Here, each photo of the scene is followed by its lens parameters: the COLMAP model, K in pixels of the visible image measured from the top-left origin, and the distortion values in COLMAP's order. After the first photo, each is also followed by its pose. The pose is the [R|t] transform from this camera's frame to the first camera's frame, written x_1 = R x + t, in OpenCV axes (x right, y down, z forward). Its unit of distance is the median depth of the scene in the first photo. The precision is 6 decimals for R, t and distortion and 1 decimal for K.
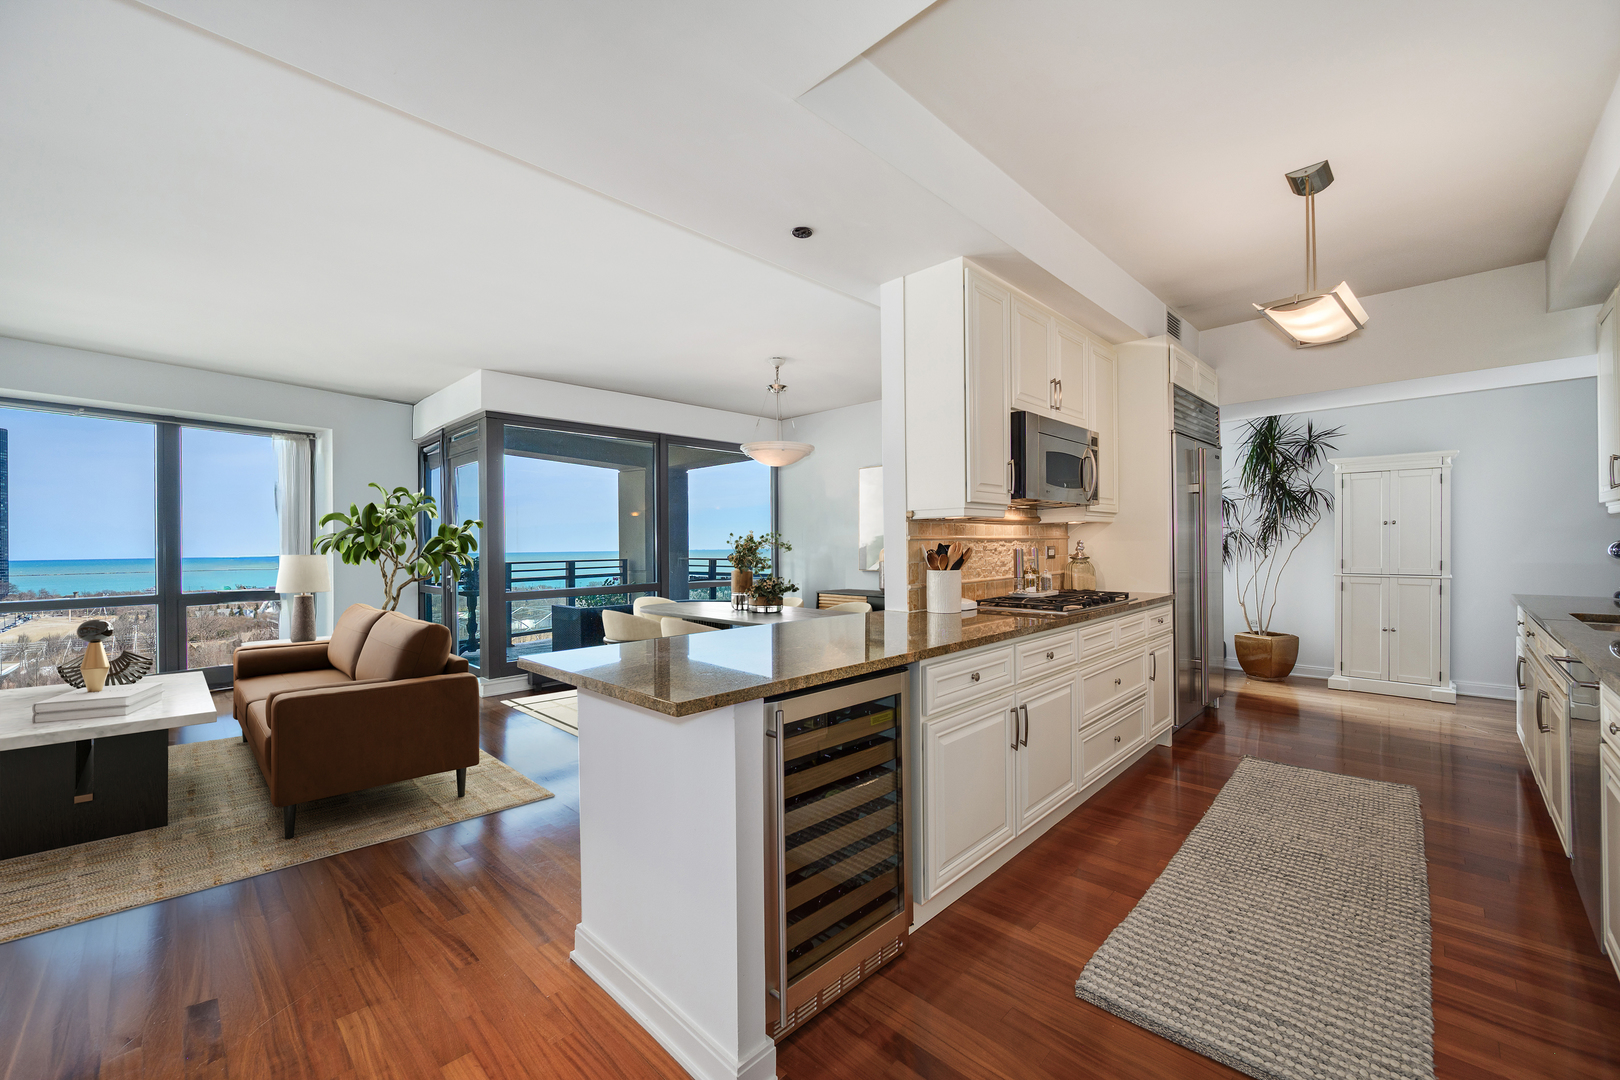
lens RADIAL K [[642.0, 0, 809.3], [0, 642.0, 541.1], [0, 0, 1]] dist [-0.001715, -0.000200]
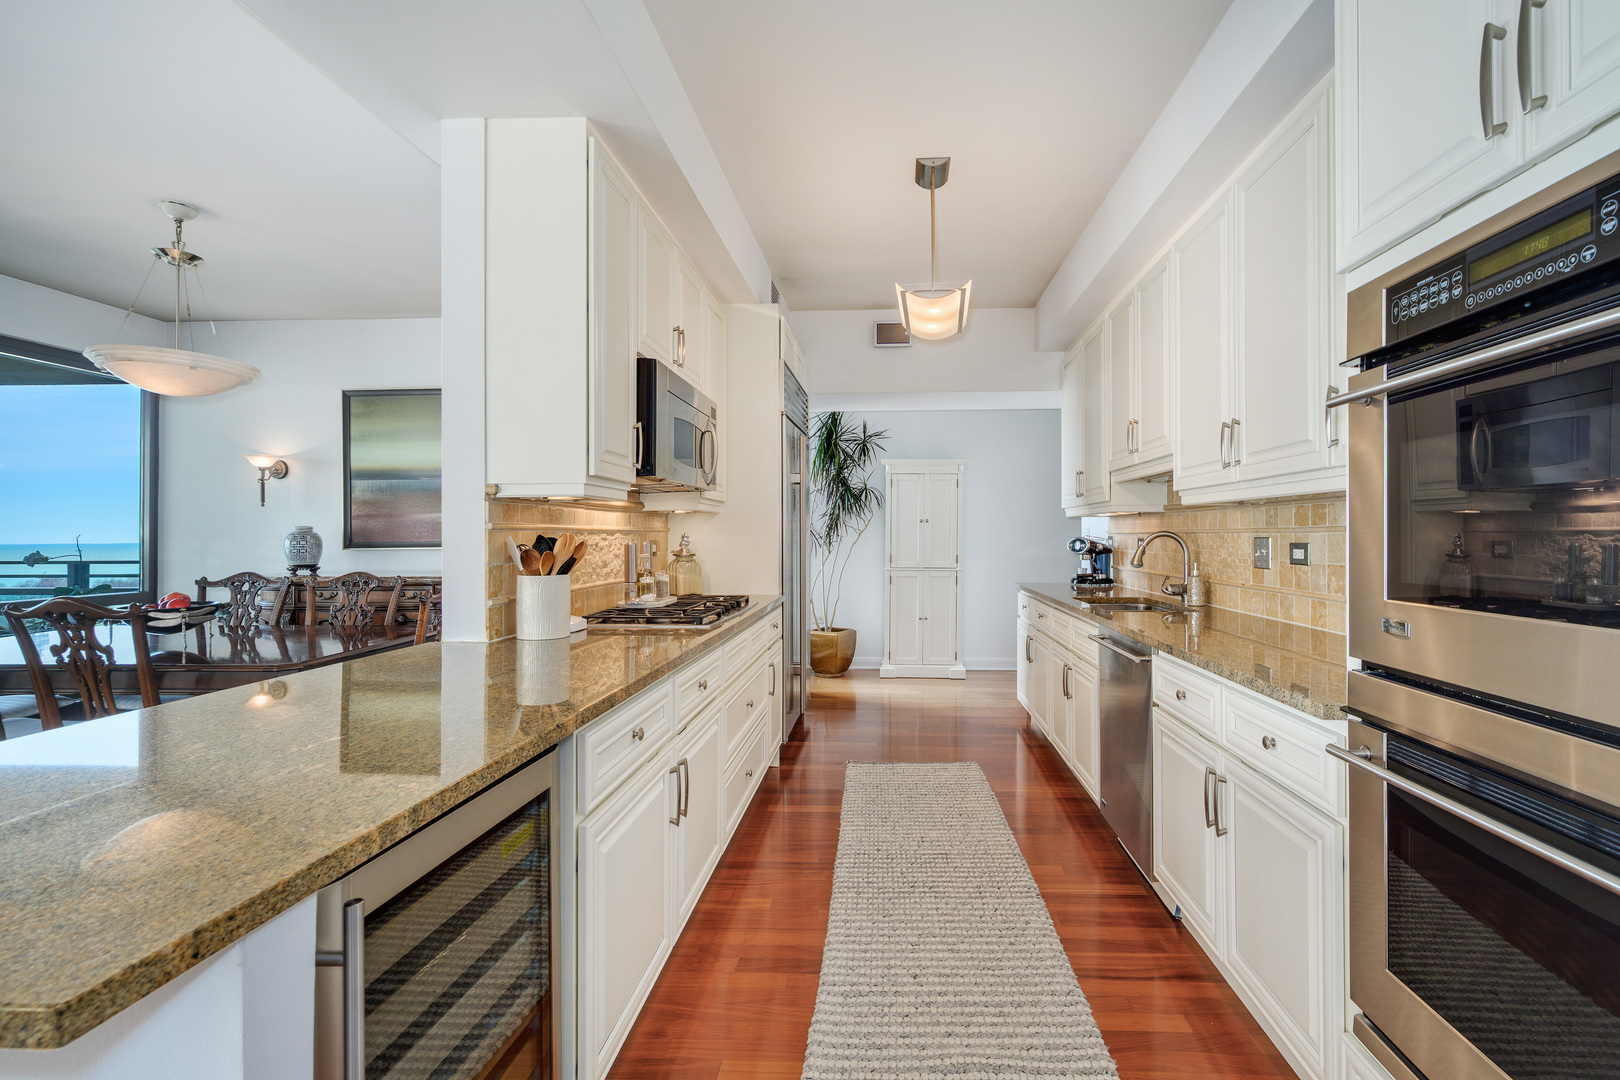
lens RADIAL K [[755.4, 0, 859.2], [0, 755.4, 528.8], [0, 0, 1]] dist [0.000408, -0.000559]
pose [[0.745539, 0.014790, 0.666298, -0.059448], [-0.008691, 0.999884, -0.012470, 0.003227], [-0.666405, 0.003506, 0.745581, 0.156503]]
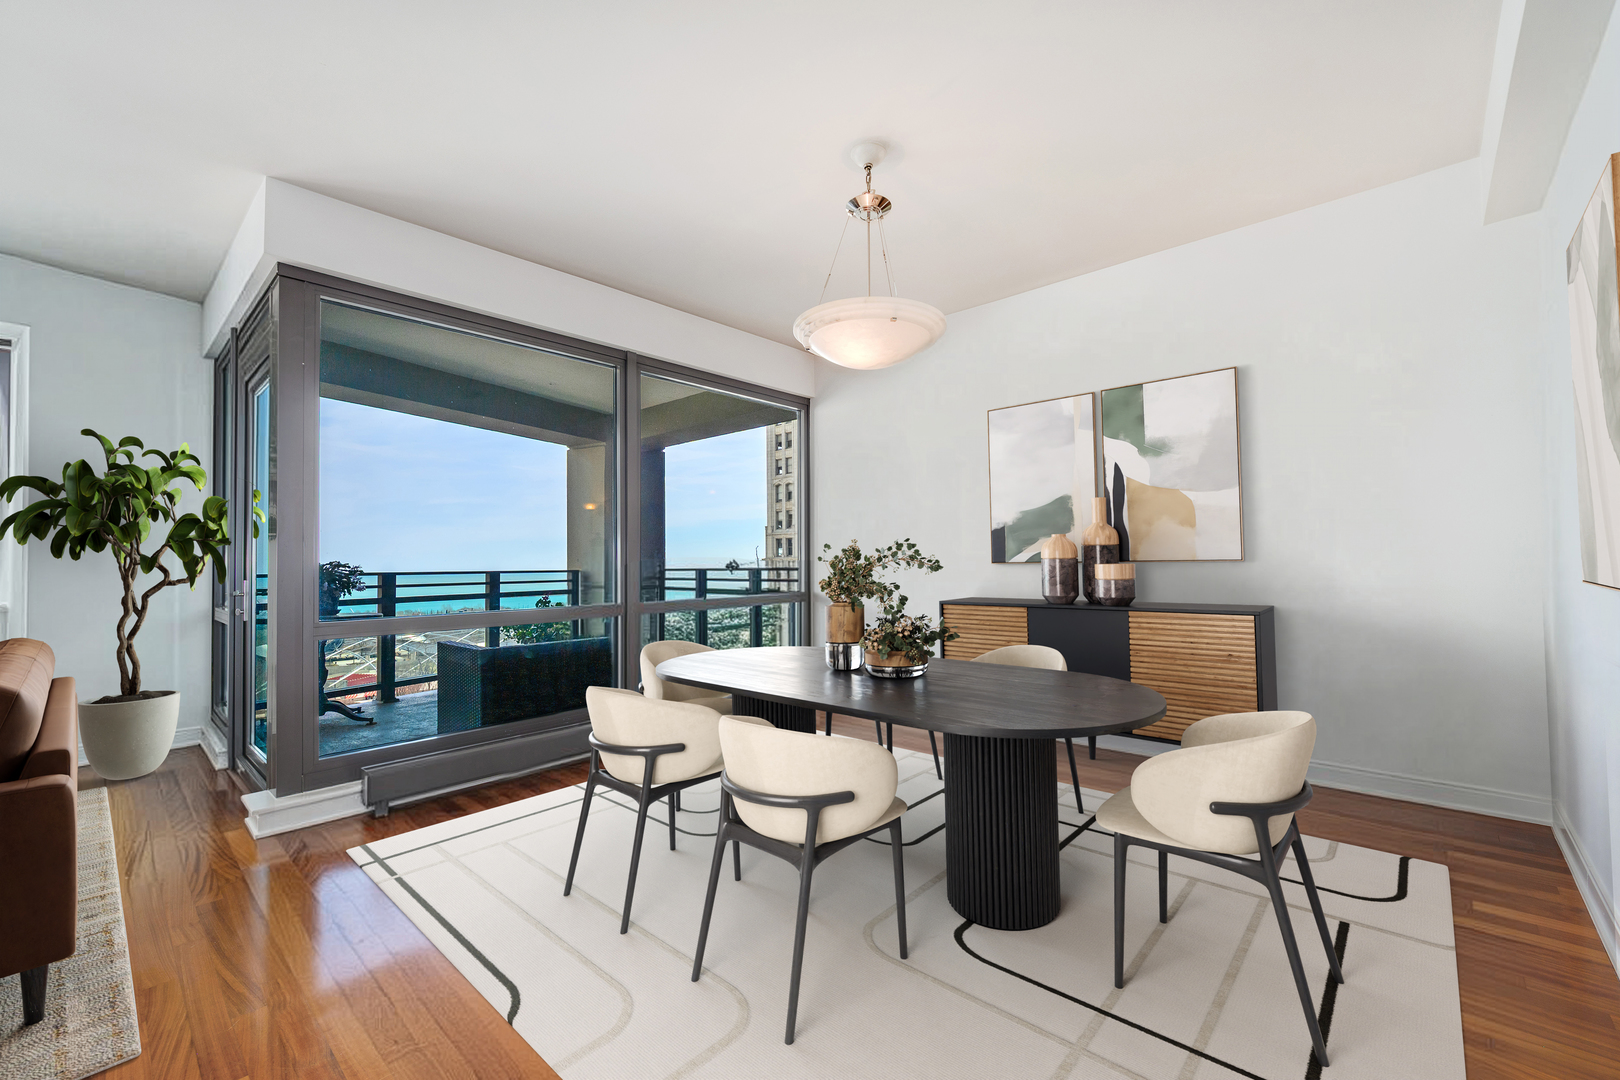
lens RADIAL K [[652.4, 0, 814.9], [0, 652.4, 540.8], [0, 0, 1]] dist [-0.000650, -0.000170]
pose [[0.998612, 0.002359, 0.052612, -0.164541], [-0.000807, 0.999564, -0.029511, 0.045591], [-0.052659, 0.029428, 0.998179, 0.717850]]
